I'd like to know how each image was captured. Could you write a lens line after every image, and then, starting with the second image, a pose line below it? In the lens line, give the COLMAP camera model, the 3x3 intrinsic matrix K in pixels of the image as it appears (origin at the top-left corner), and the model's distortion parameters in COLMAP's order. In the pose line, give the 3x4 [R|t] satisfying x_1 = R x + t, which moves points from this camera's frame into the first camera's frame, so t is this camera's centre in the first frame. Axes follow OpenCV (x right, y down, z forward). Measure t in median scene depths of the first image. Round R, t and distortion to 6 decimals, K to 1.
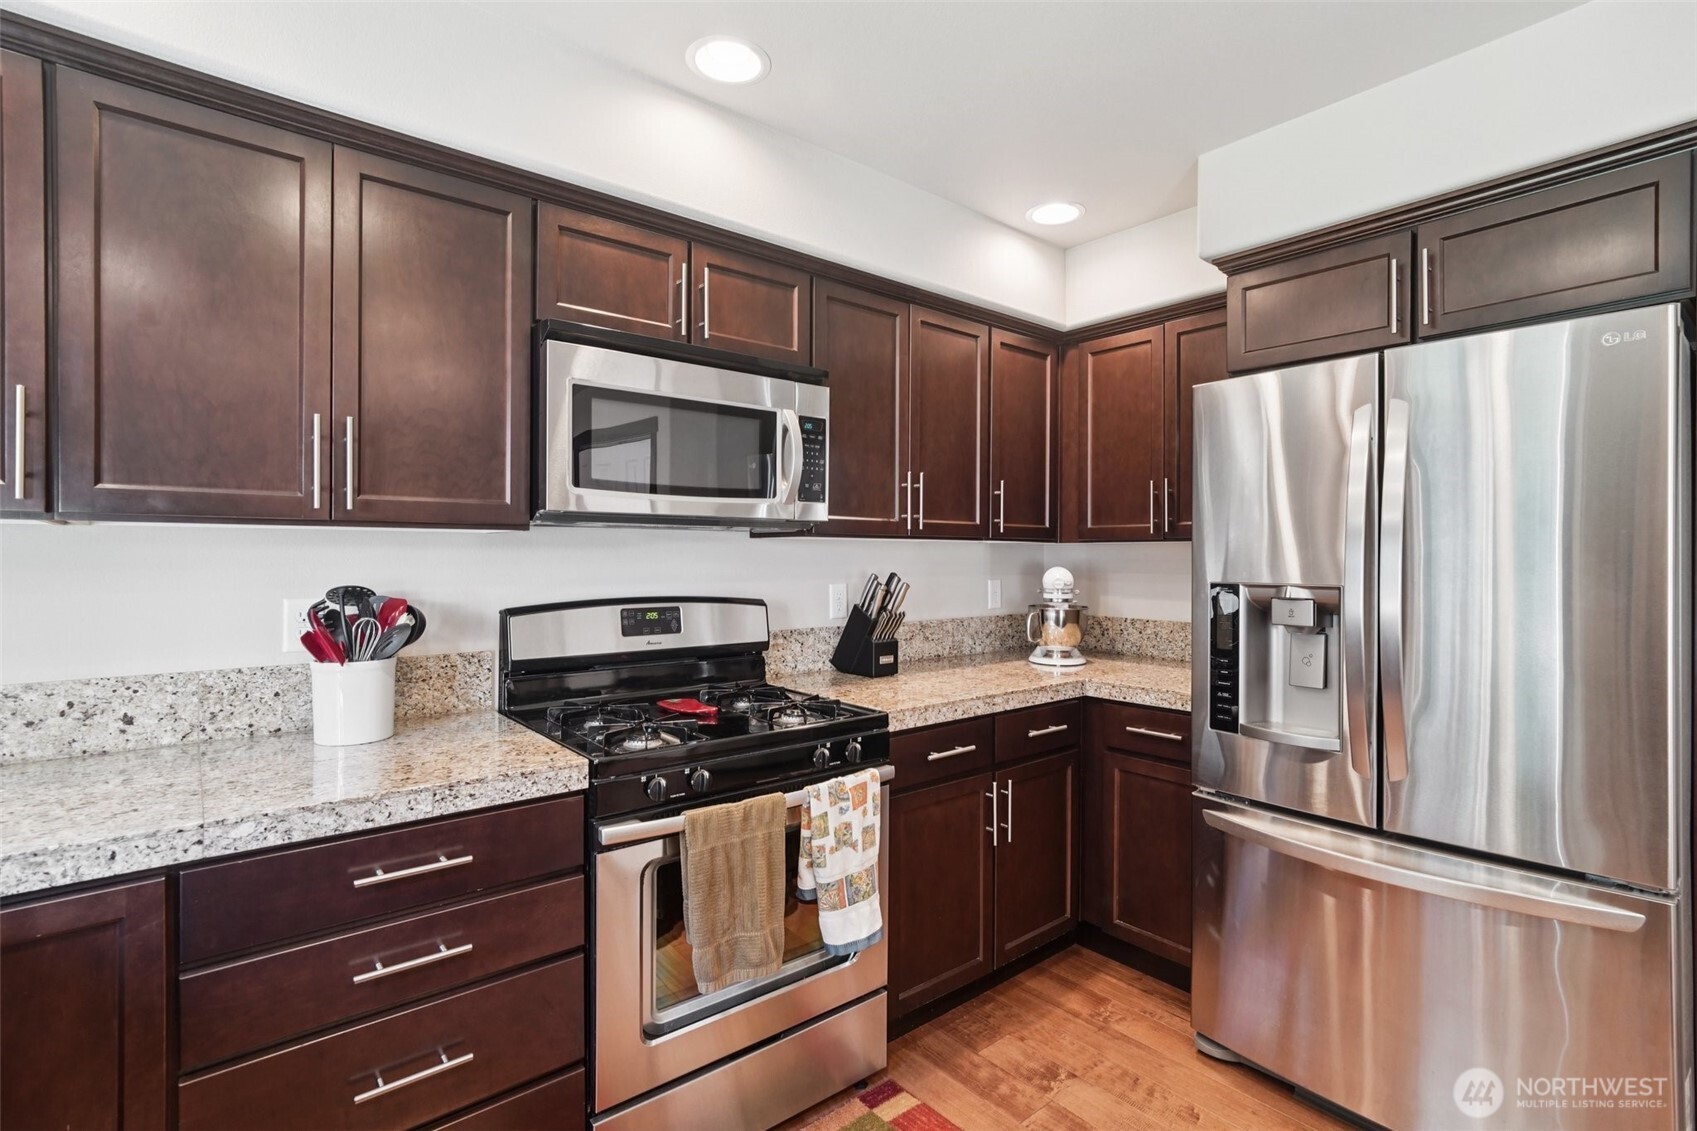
lens RADIAL K [[802.5, 0, 846.6], [0, 802.5, 560.9], [0, 0, 1]] dist [-0.011868, 0.003688]
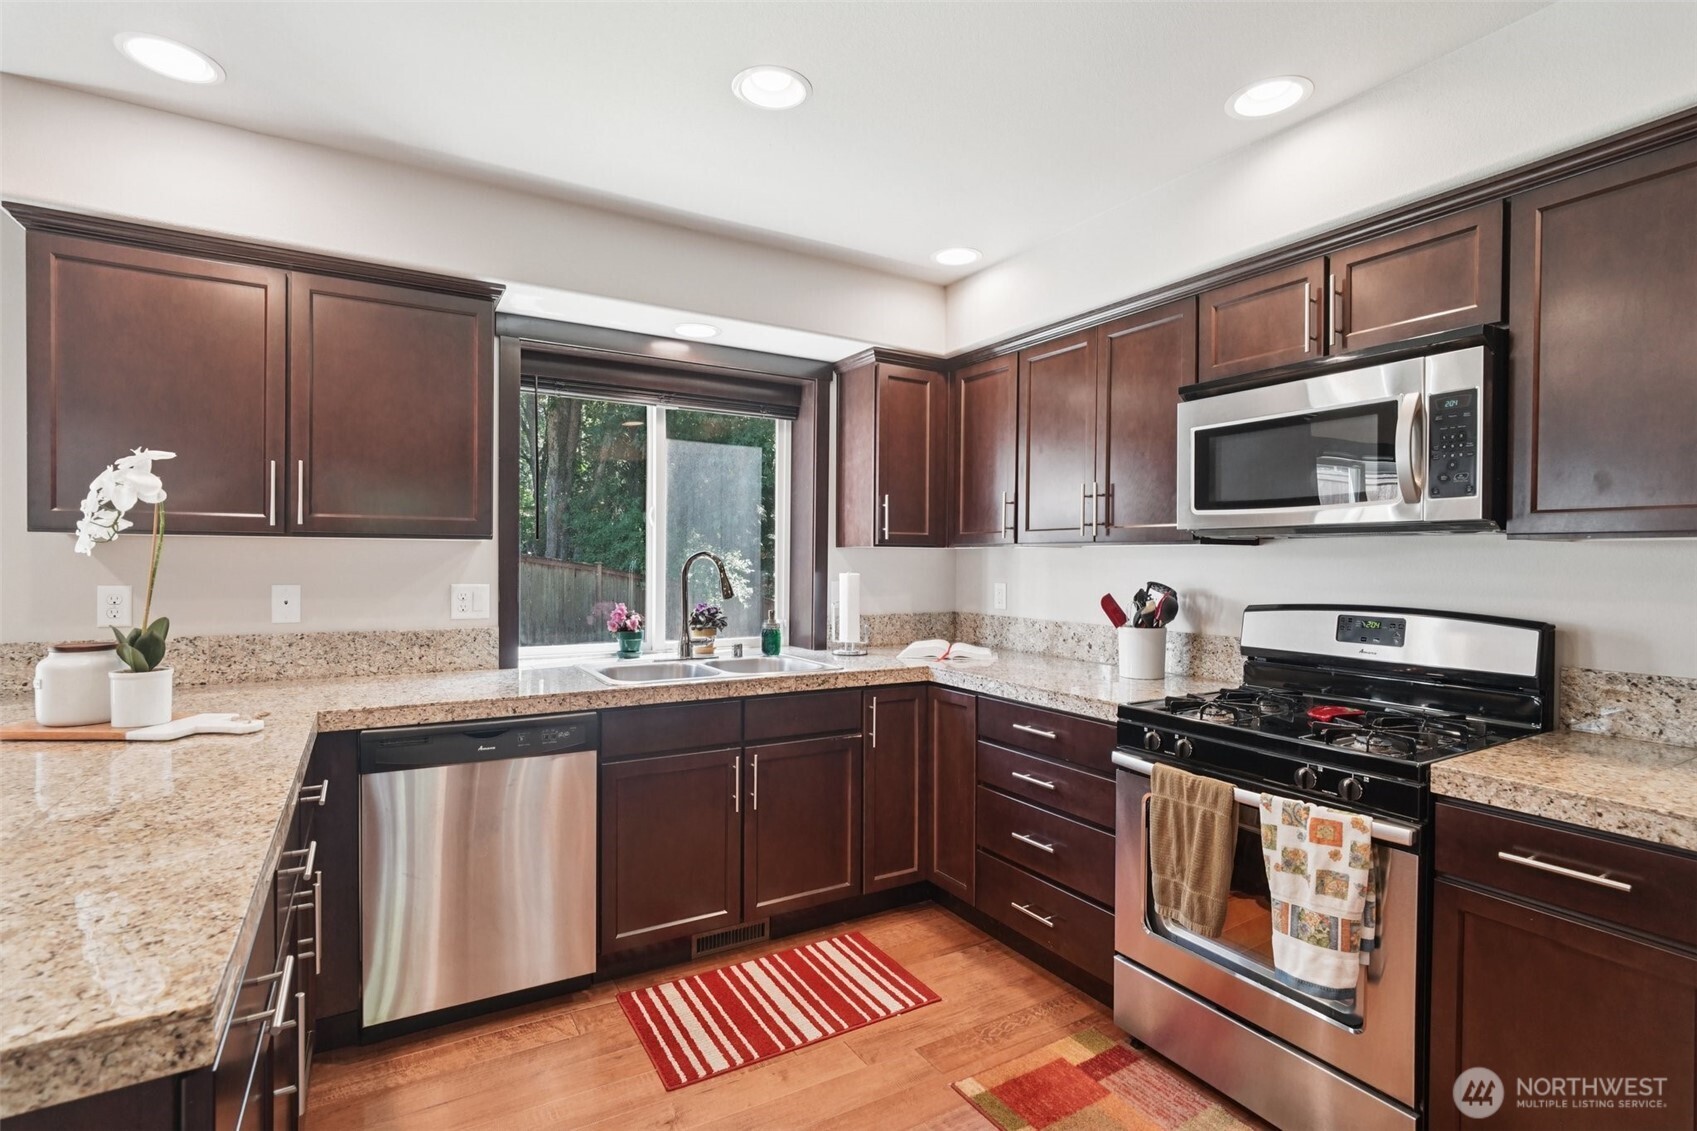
lens RADIAL K [[802.5, 0, 851.7], [0, 802.5, 569.1], [0, 0, 1]] dist [-0.011868, 0.003688]
pose [[-0.147464, 0.008892, -0.989027, 0.919067], [-0.012880, 0.999858, 0.010910, -0.002585], [0.988983, 0.014347, -0.147329, 0.573011]]
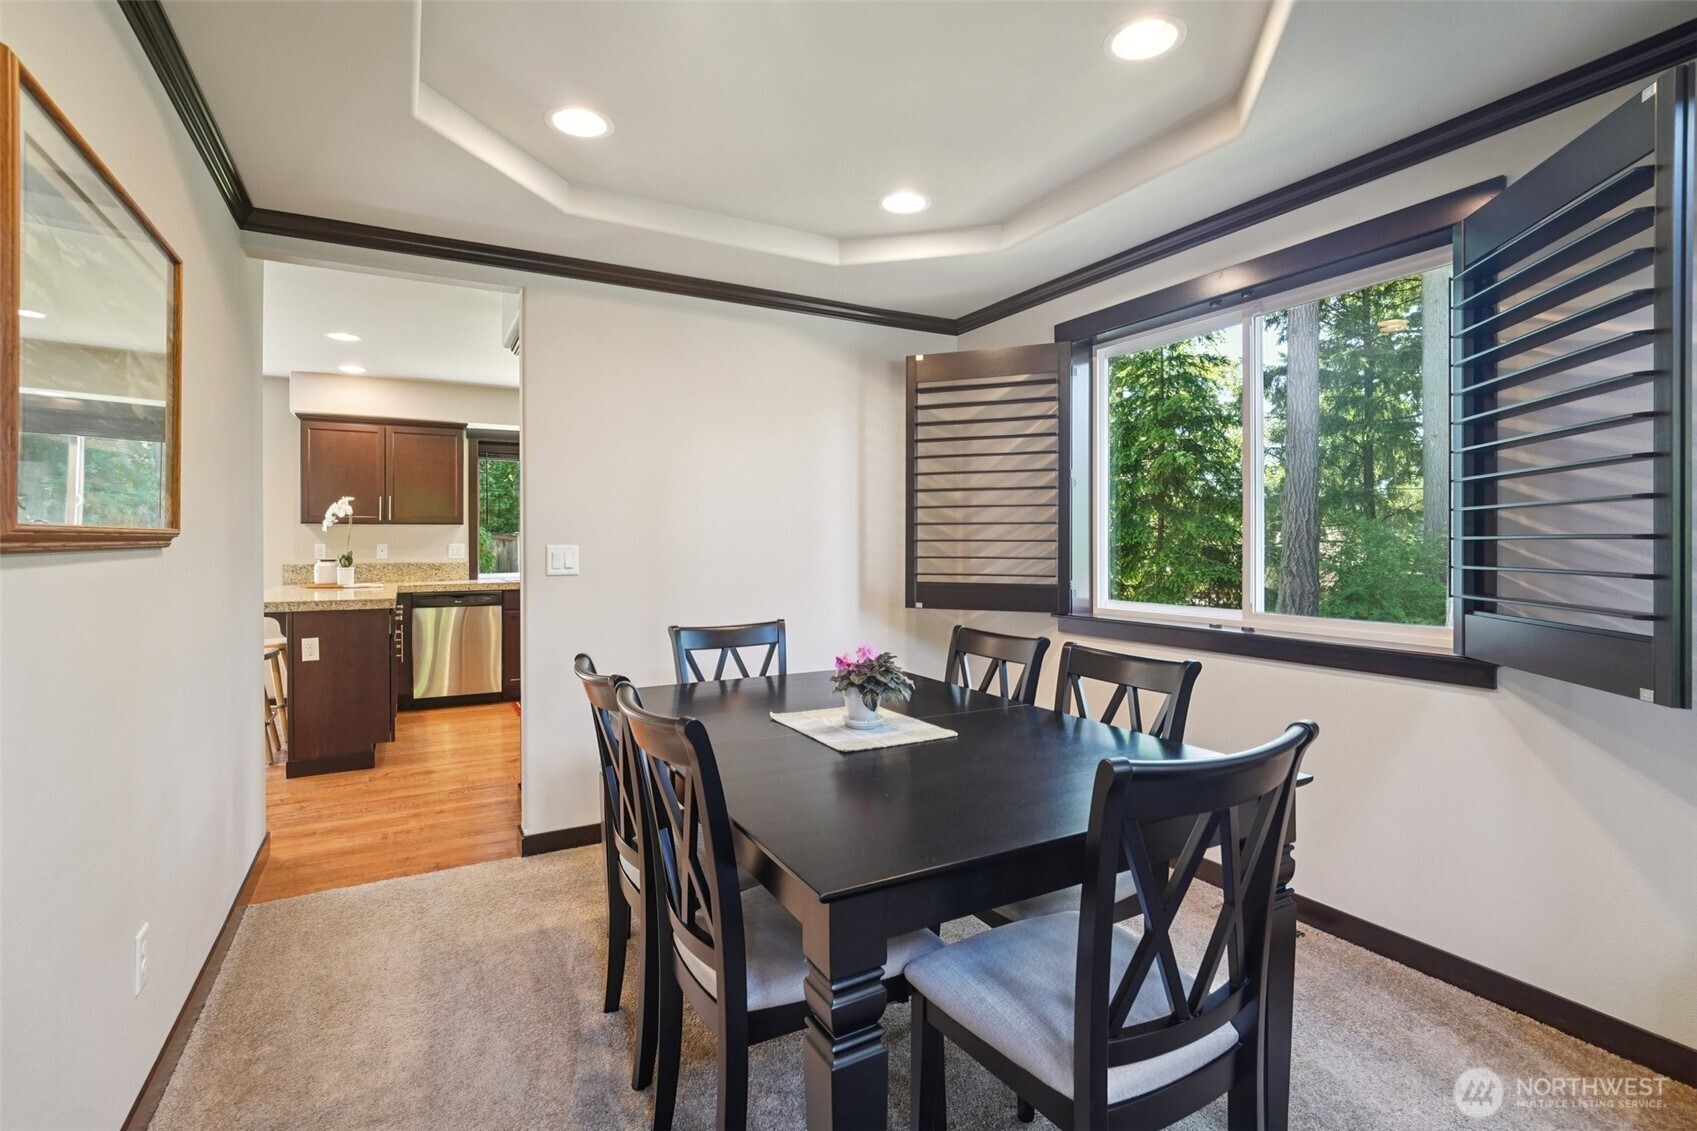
lens RADIAL K [[802.5, 0, 852.7], [0, 802.5, 553.2], [0, 0, 1]] dist [-0.011868, 0.003688]
pose [[-0.180795, 0.009990, -0.983470, 2.588663], [-0.006483, 0.999915, 0.011349, 0.037095], [0.983499, 0.008428, -0.180715, 1.914319]]
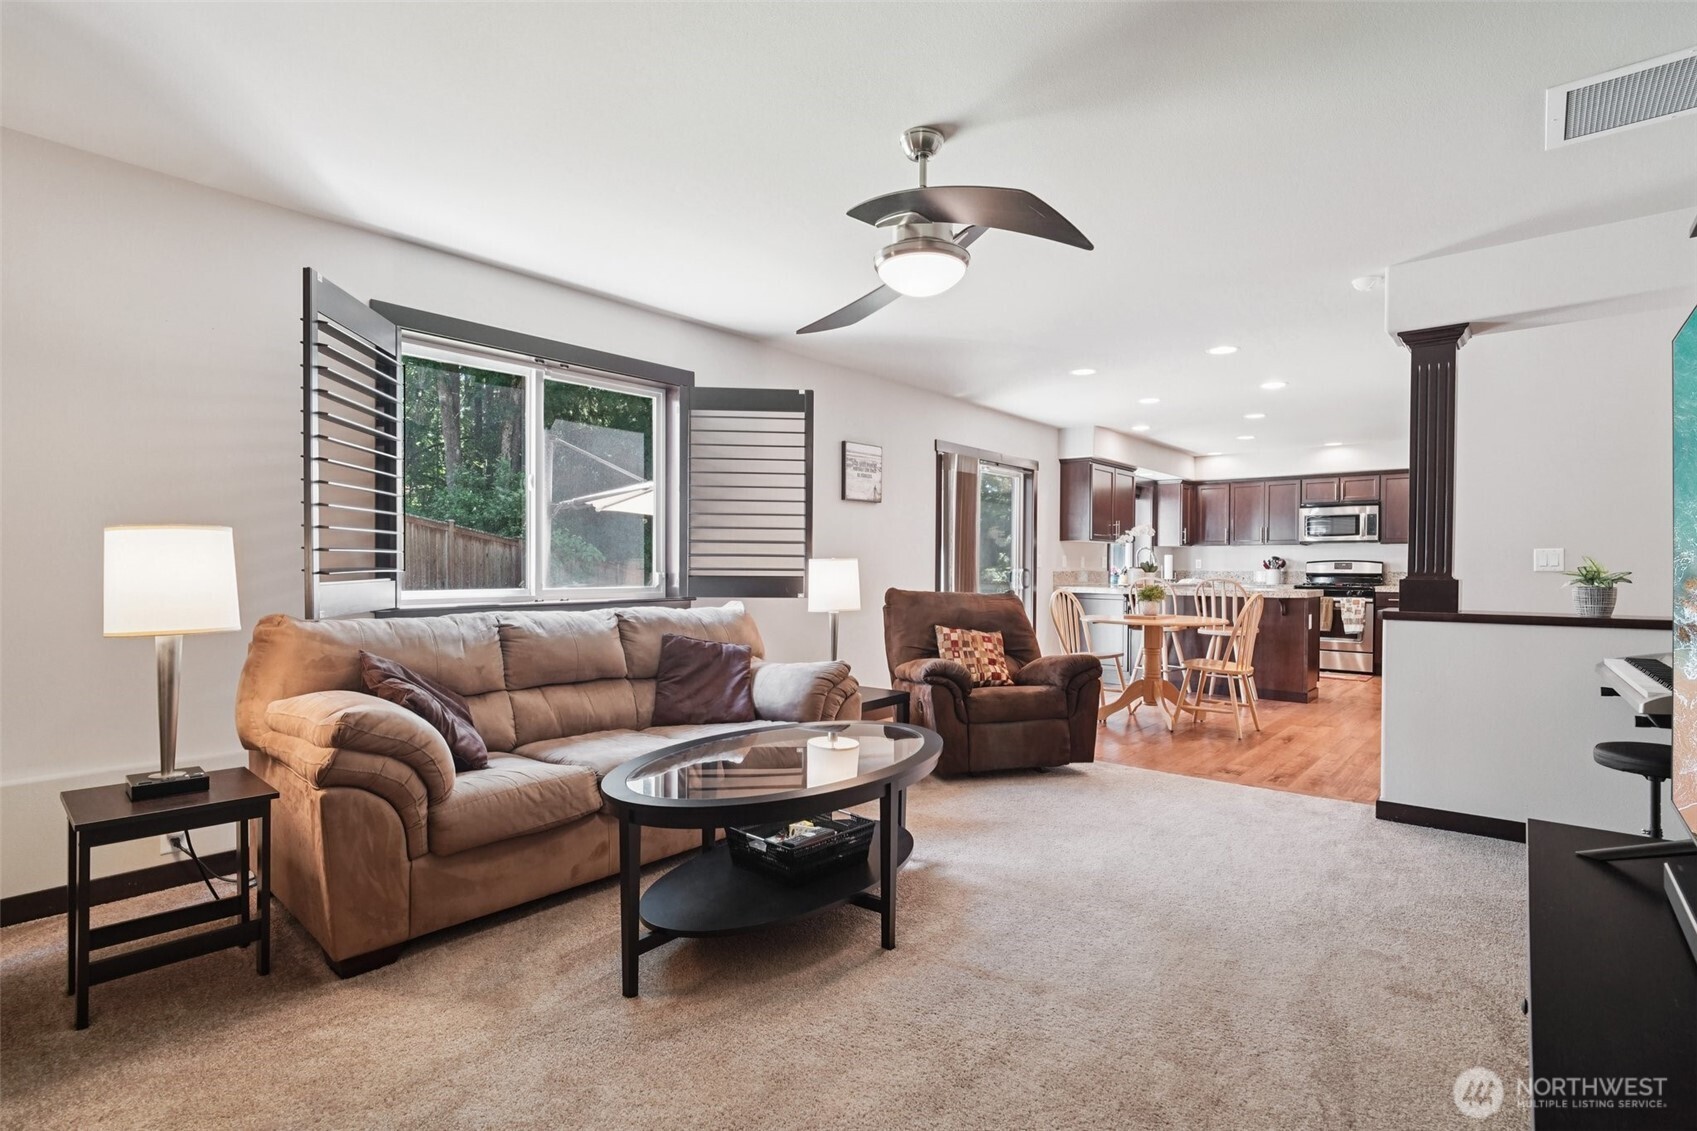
lens RADIAL K [[802.5, 0, 862.3], [0, 802.5, 574.3], [0, 0, 1]] dist [-0.011868, 0.003688]
pose [[0.174308, 0.010441, -0.984636, 3.726982], [-0.008704, 0.999921, 0.009062, 0.113906], [0.984653, 0.006991, 0.174385, -2.367601]]
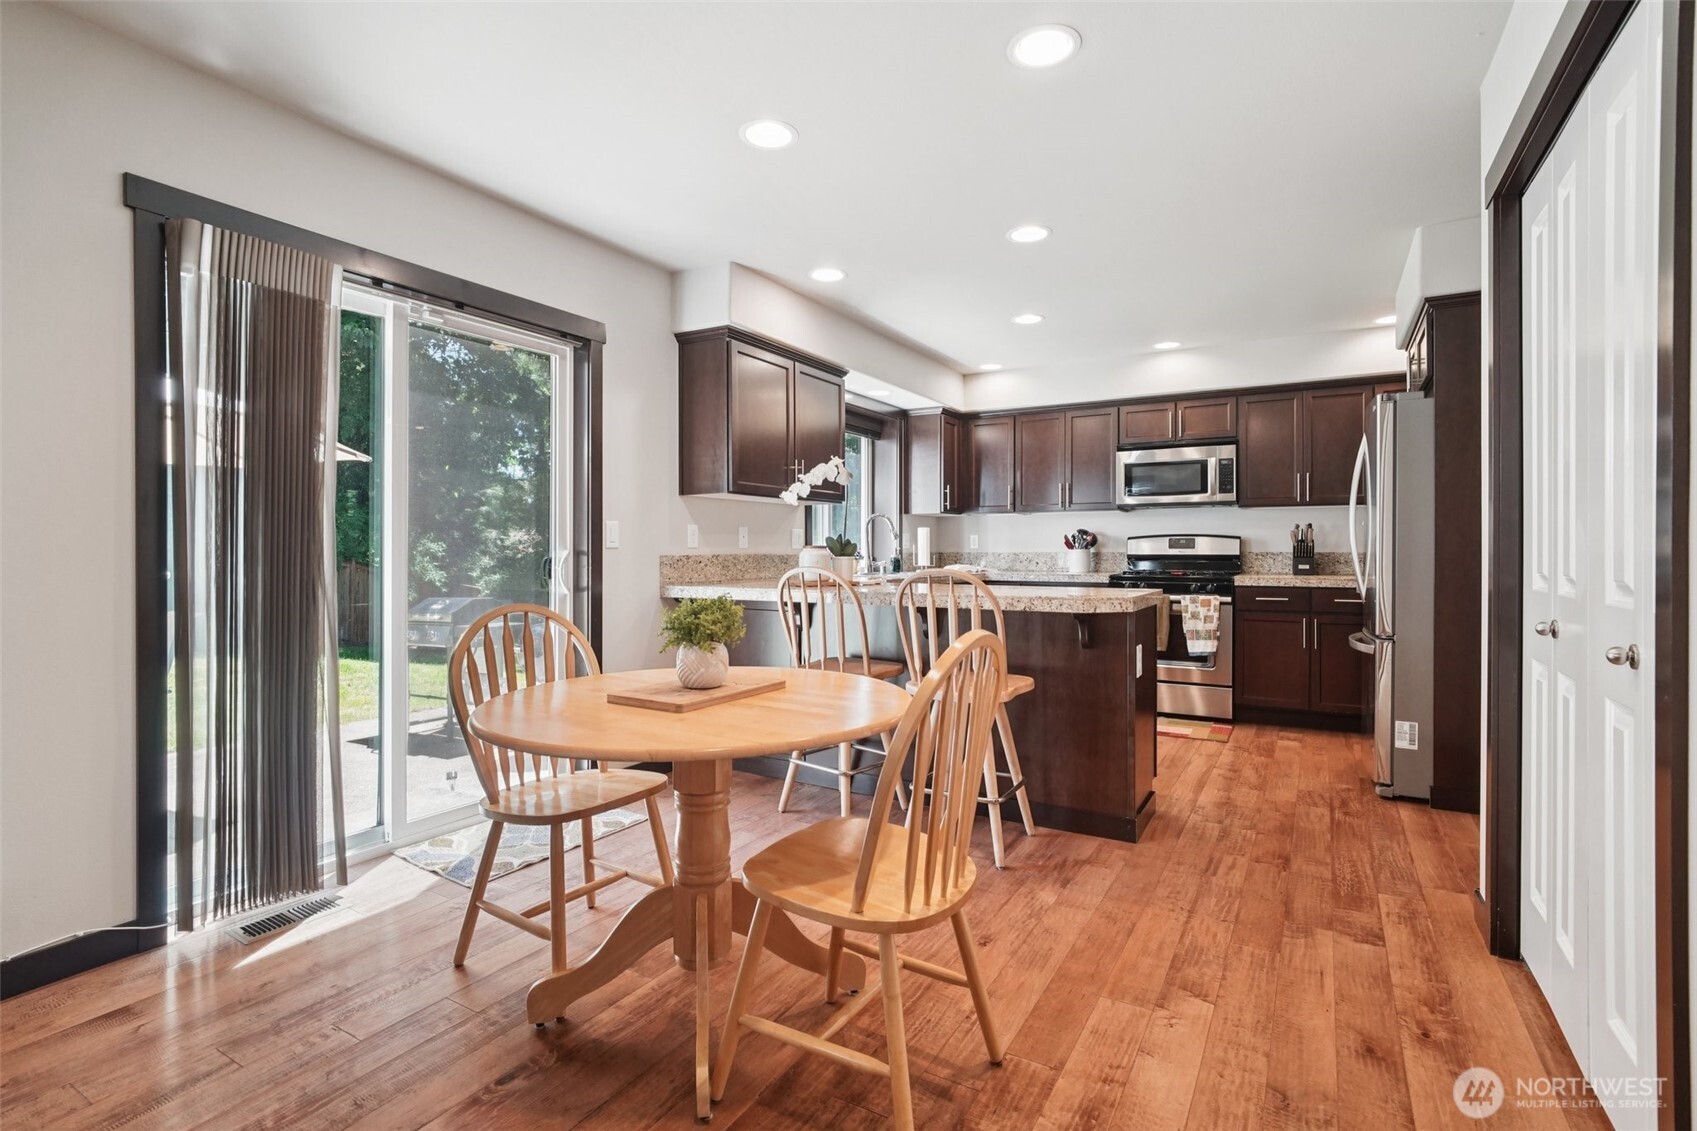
lens RADIAL K [[802.5, 0, 844.7], [0, 802.5, 550.7], [0, 0, 1]] dist [-0.011868, 0.003688]
pose [[0.340078, -0.000826, -0.940397, 2.023542], [-0.003347, 0.999992, -0.002088, 0.119453], [0.940391, 0.003857, 0.340073, -1.001882]]
